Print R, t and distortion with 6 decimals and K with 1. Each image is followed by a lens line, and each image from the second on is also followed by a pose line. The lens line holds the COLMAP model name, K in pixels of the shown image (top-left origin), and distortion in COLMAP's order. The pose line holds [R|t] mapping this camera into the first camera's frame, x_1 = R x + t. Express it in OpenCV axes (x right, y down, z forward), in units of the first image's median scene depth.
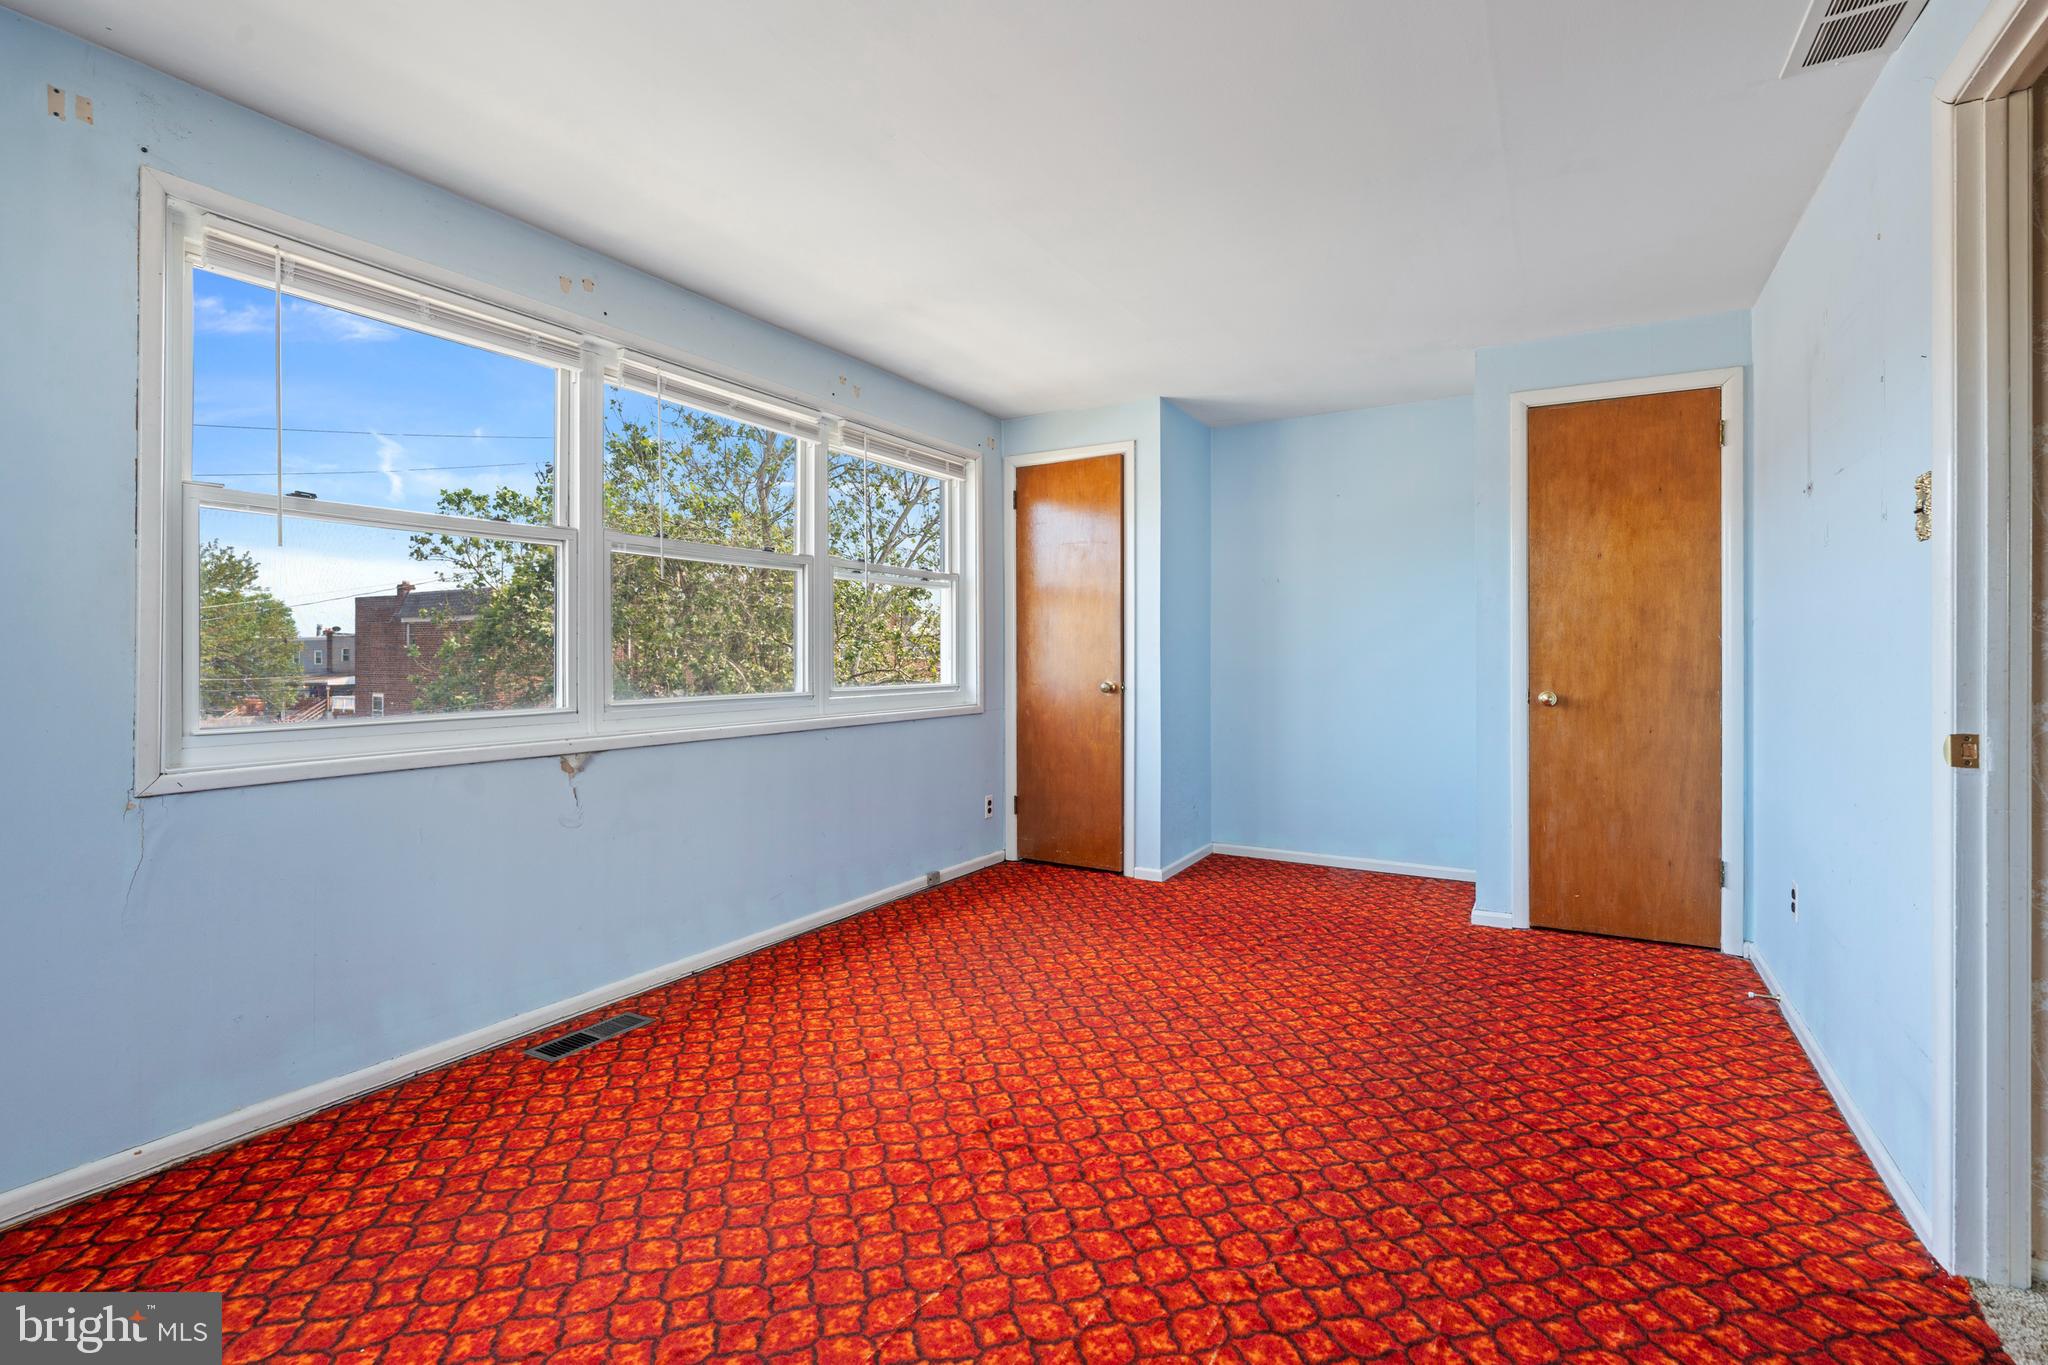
lens RADIAL K [[927.0, 0, 1016.2], [0, 927.0, 655.3], [0, 0, 1]] dist [-0.008890, 0.004376]
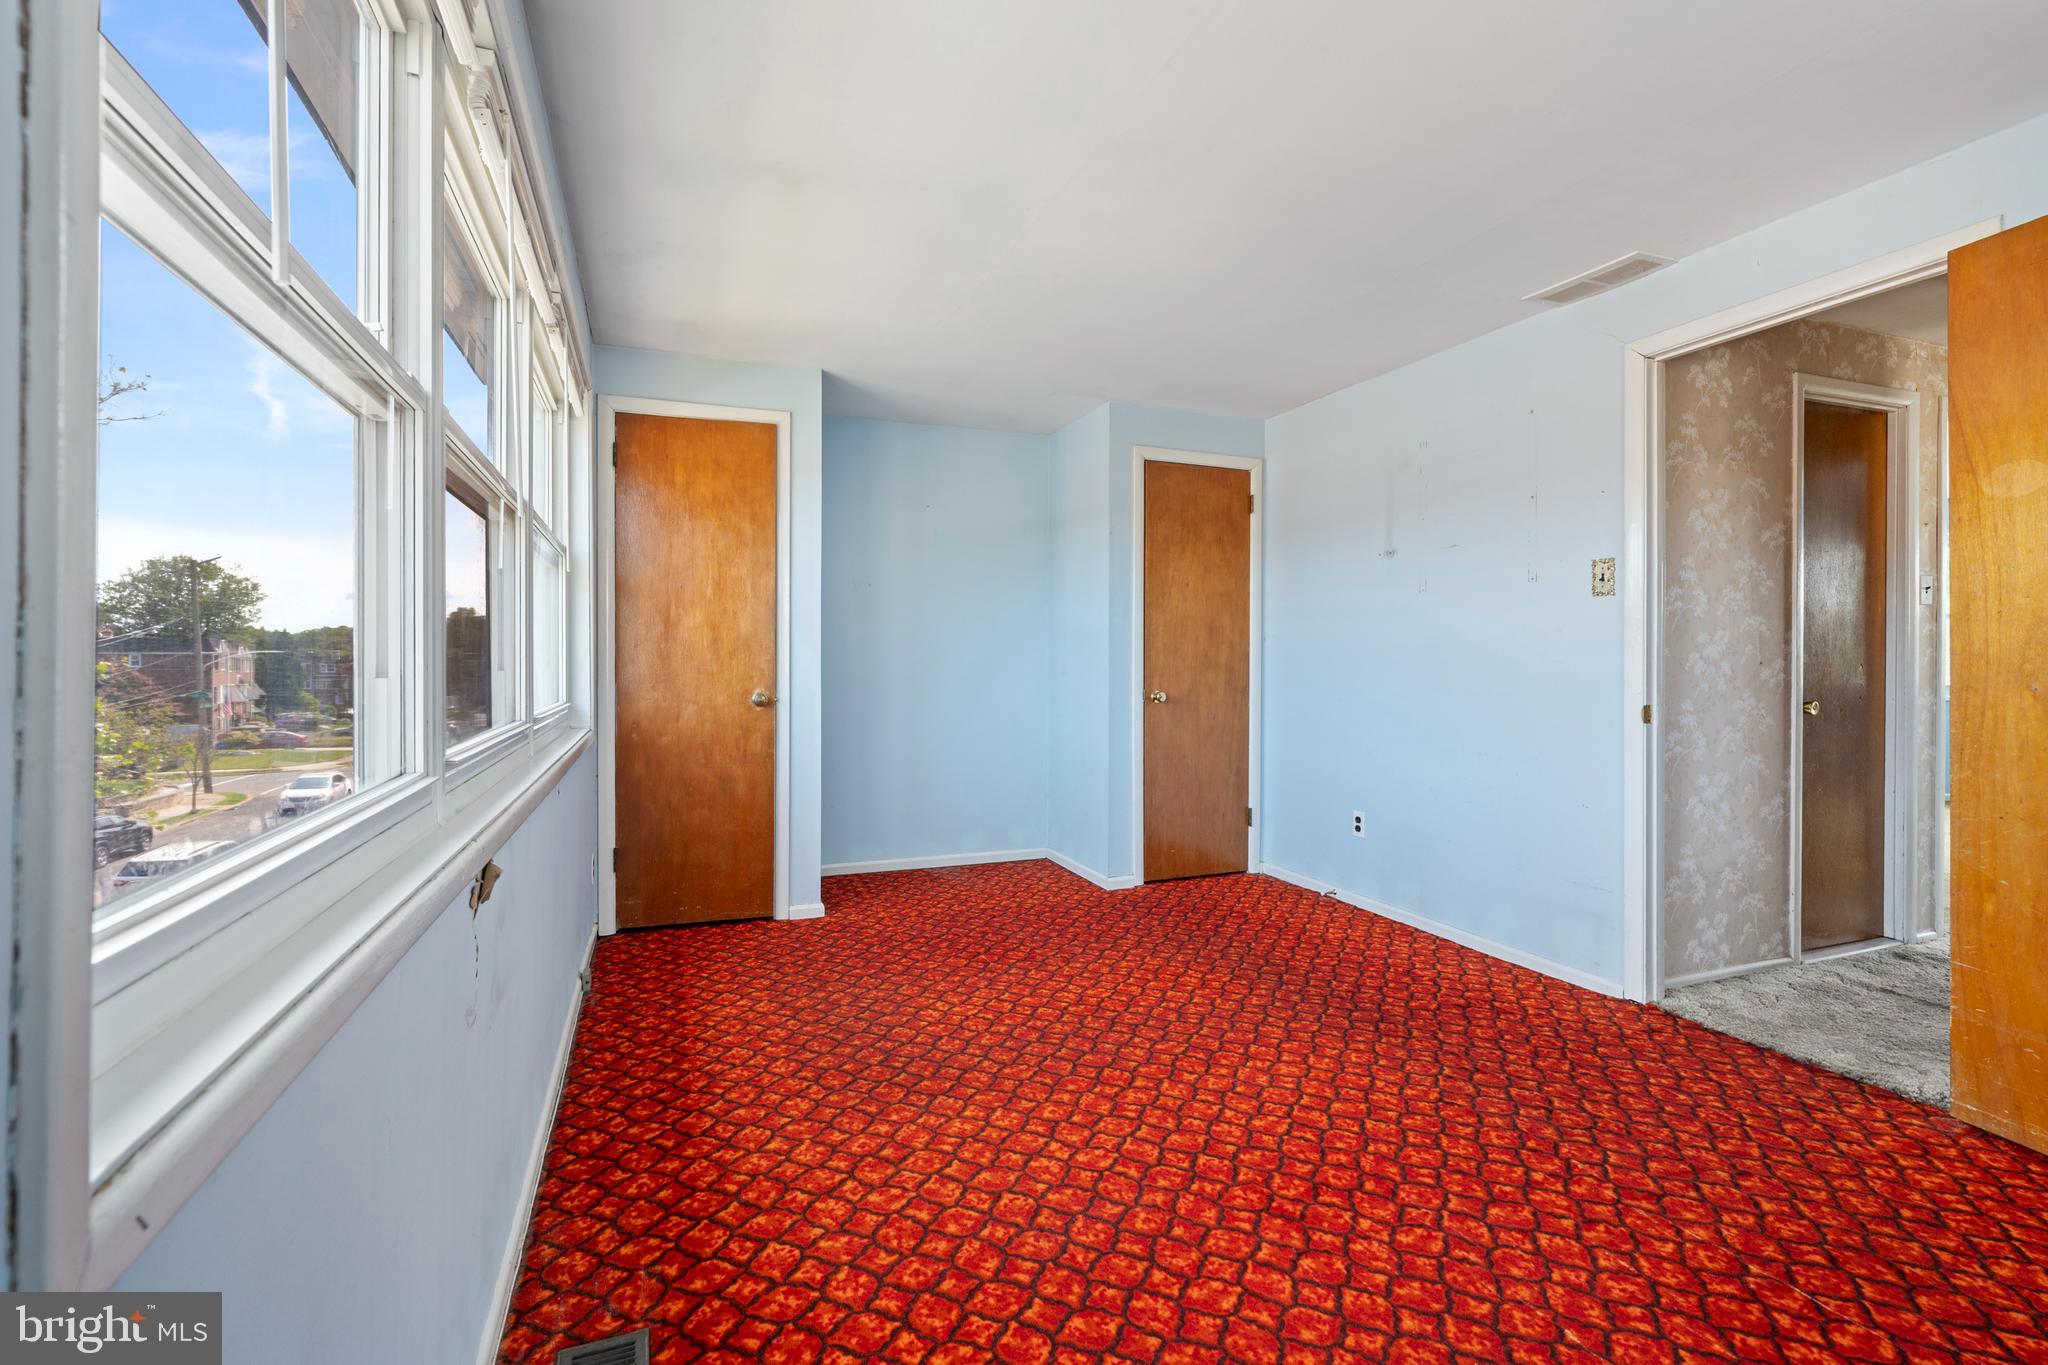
lens RADIAL K [[927.0, 0, 1016.2], [0, 927.0, 655.3], [0, 0, 1]] dist [-0.008890, 0.004376]
pose [[0.619238, 0.006241, 0.785179, -0.558686], [-0.001239, 0.999975, -0.006971, 0.000764], [-0.785202, 0.003344, 0.619230, 0.400999]]
